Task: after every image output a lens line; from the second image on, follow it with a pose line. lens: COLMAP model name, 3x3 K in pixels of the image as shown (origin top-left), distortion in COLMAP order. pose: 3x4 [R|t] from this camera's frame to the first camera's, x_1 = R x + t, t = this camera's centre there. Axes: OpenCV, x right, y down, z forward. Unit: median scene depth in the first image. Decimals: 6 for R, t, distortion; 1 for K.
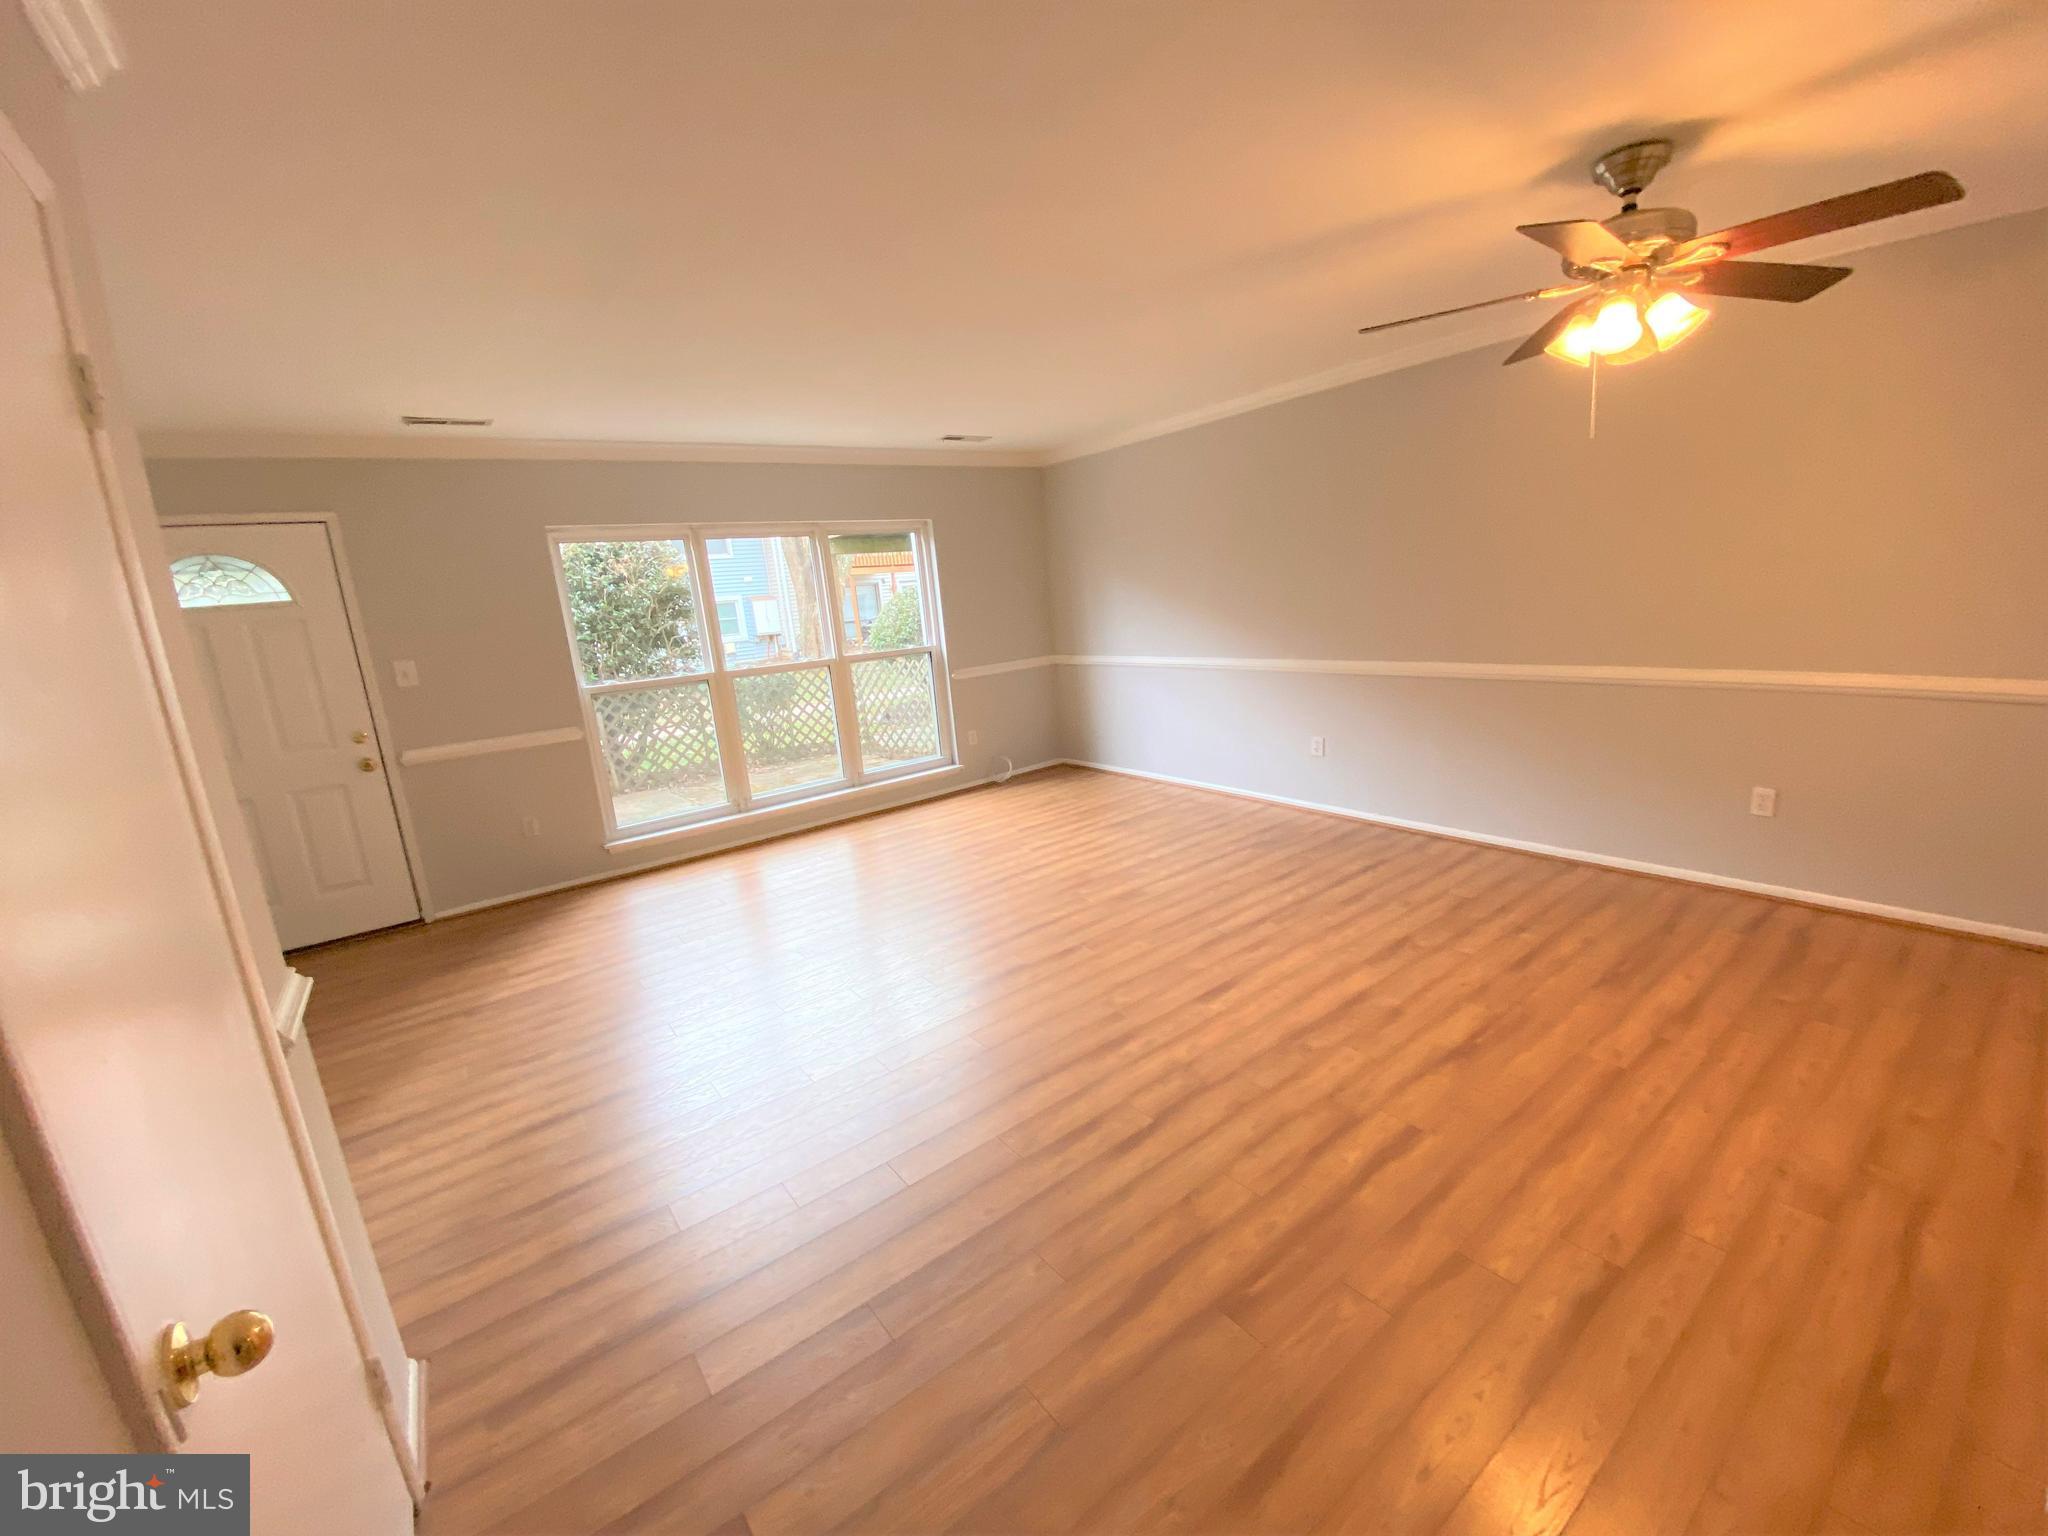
lens RADIAL K [[824.6, 0, 1031.6], [0, 824.6, 759.9], [0, 0, 1]] dist [0.014955, -0.000072]
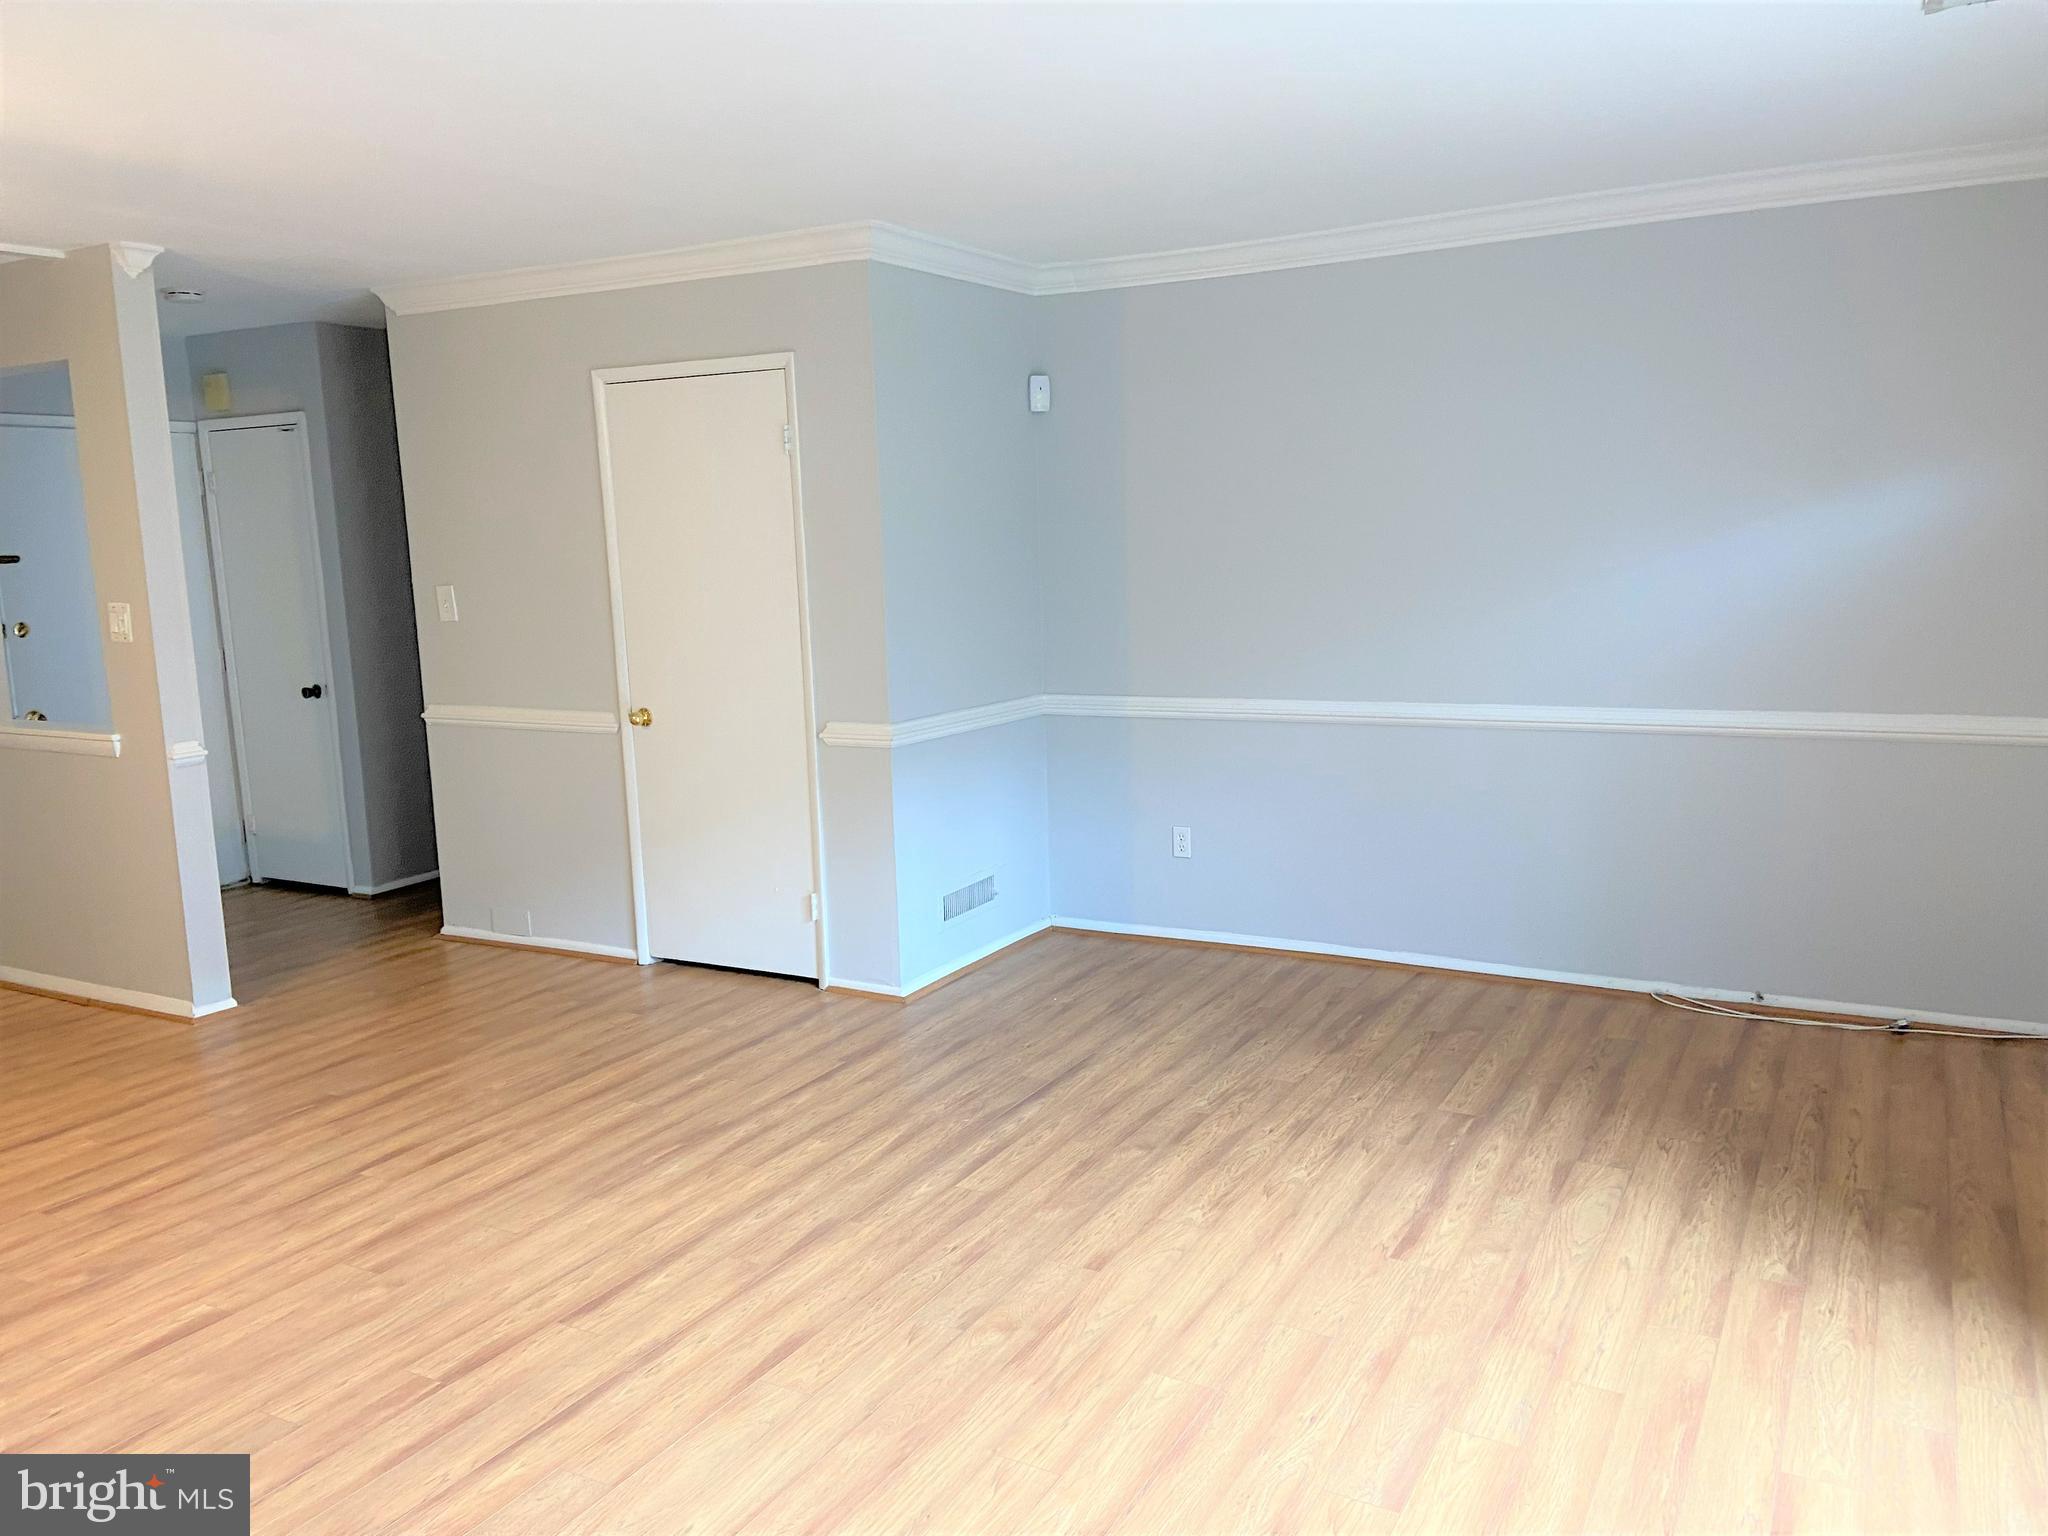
lens RADIAL K [[1553.0, 0, 1013.8], [0, 1553.0, 768.6], [0, 0, 1]] dist [0.057699, -0.005222]
pose [[-0.914950, 0.176755, -0.362802, 0.023233], [0.030456, 0.926663, 0.374658, -0.317993], [0.402417, 0.331744, -0.853233, 1.417046]]
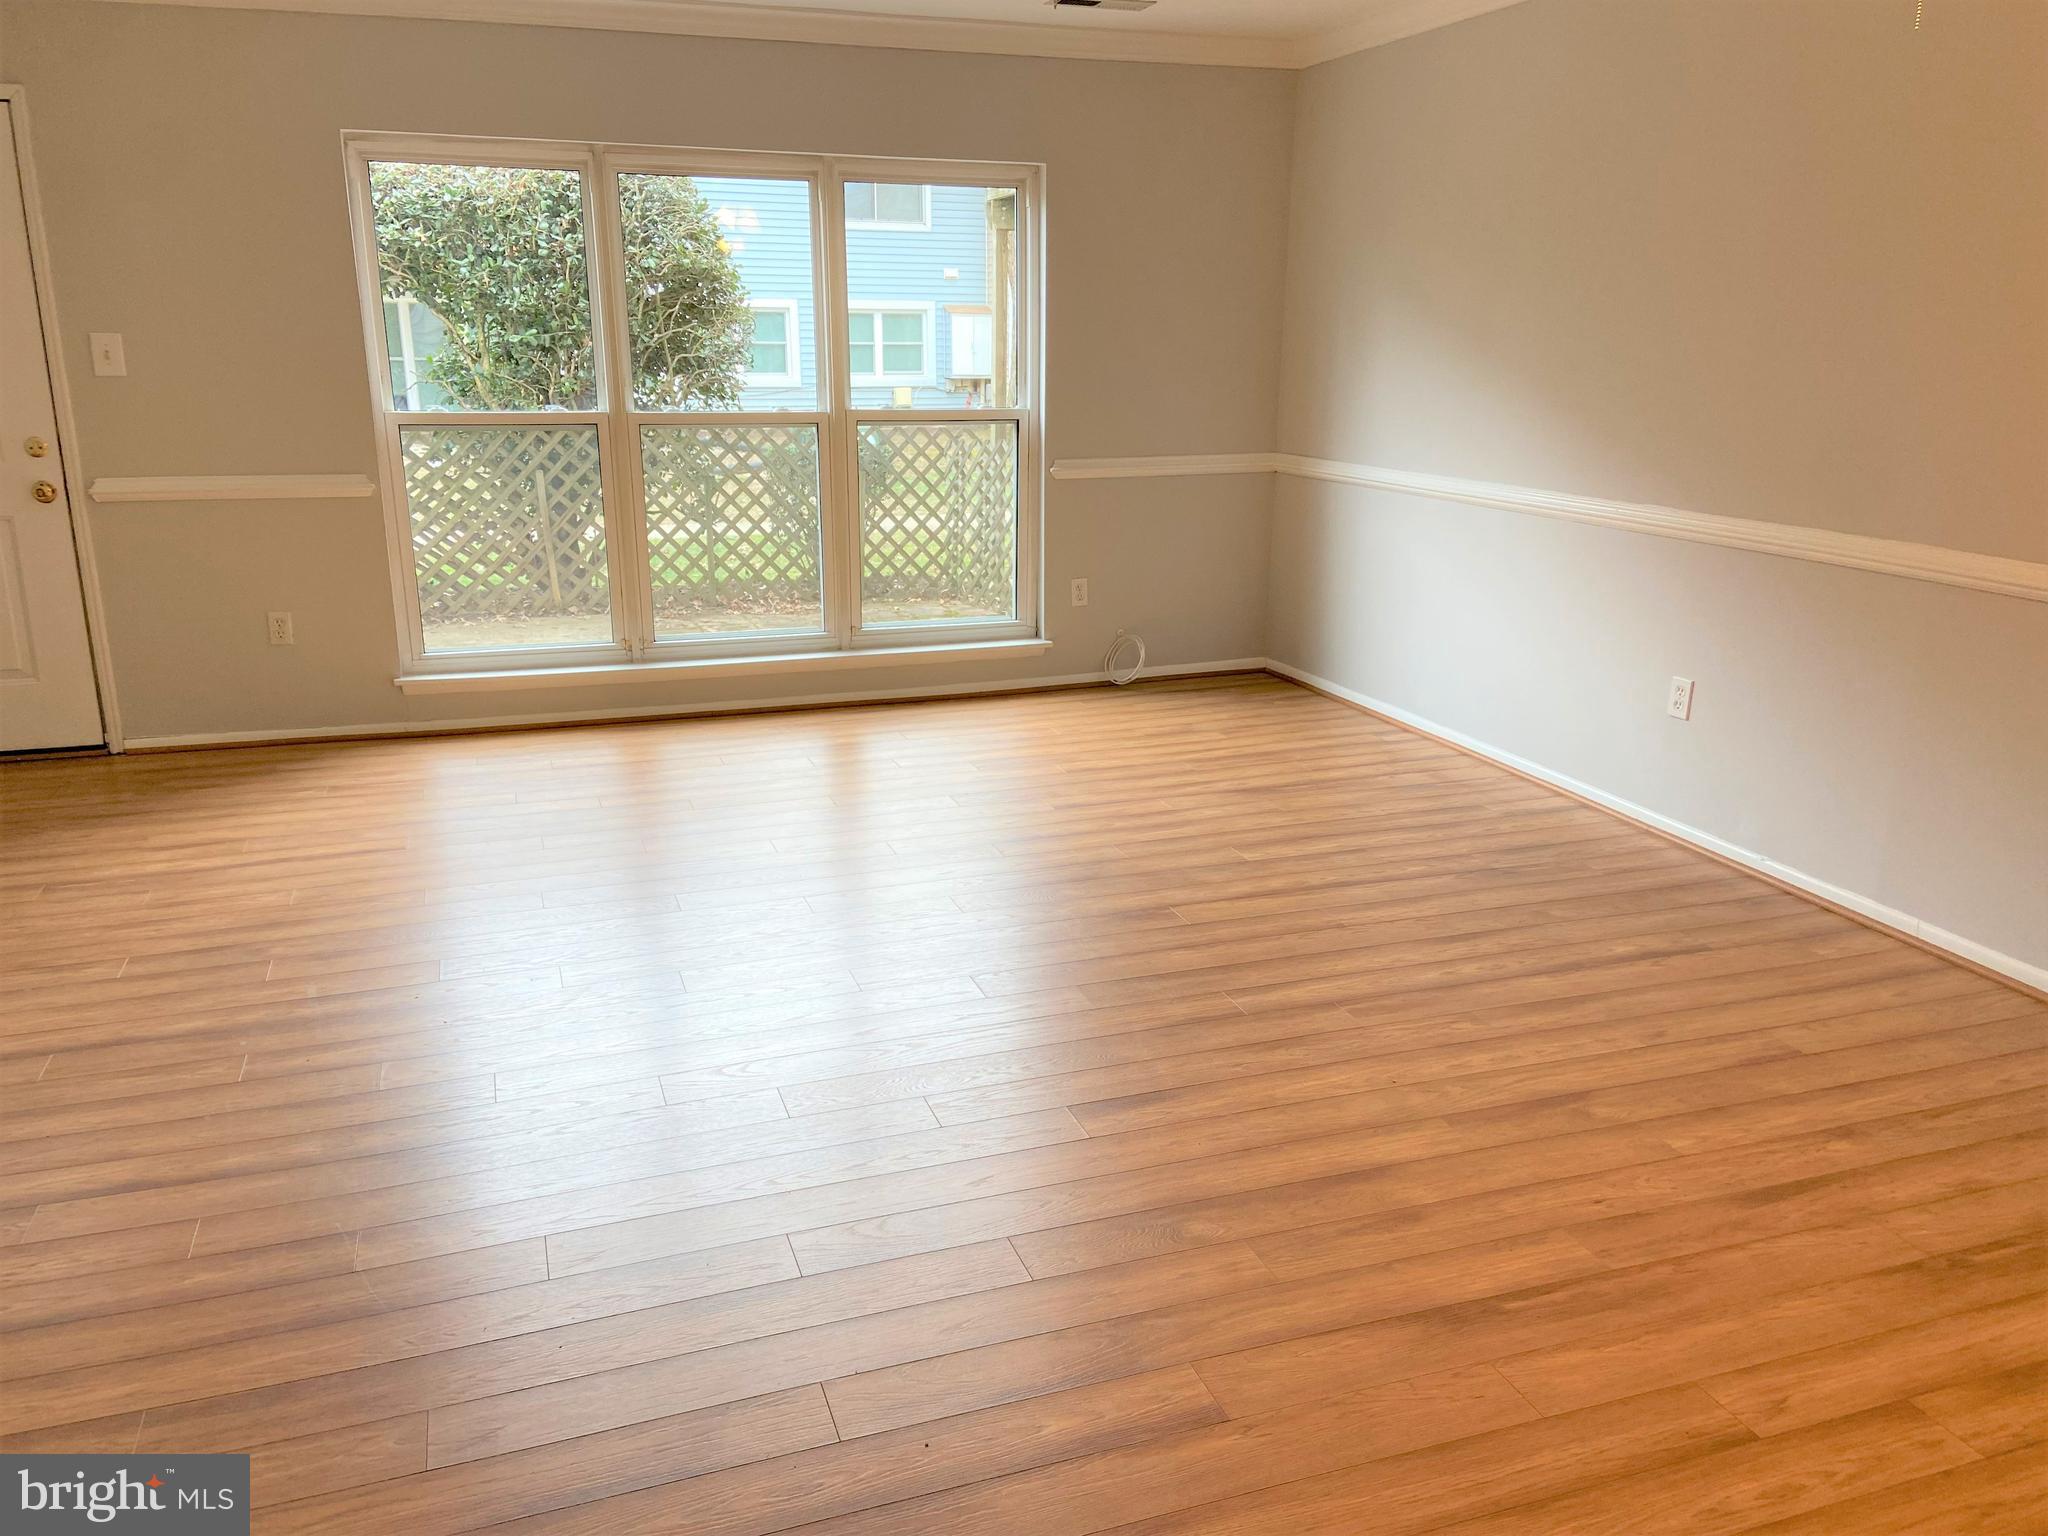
lens RADIAL K [[1553.0, 0, 1013.8], [0, 1553.0, 768.6], [0, 0, 1]] dist [0.057699, -0.005222]
pose [[0.947149, 0.164822, -0.275215, 0.277968], [-0.143180, 0.984922, 0.097101, -0.009965], [0.287069, -0.052564, 0.956467, 0.033164]]
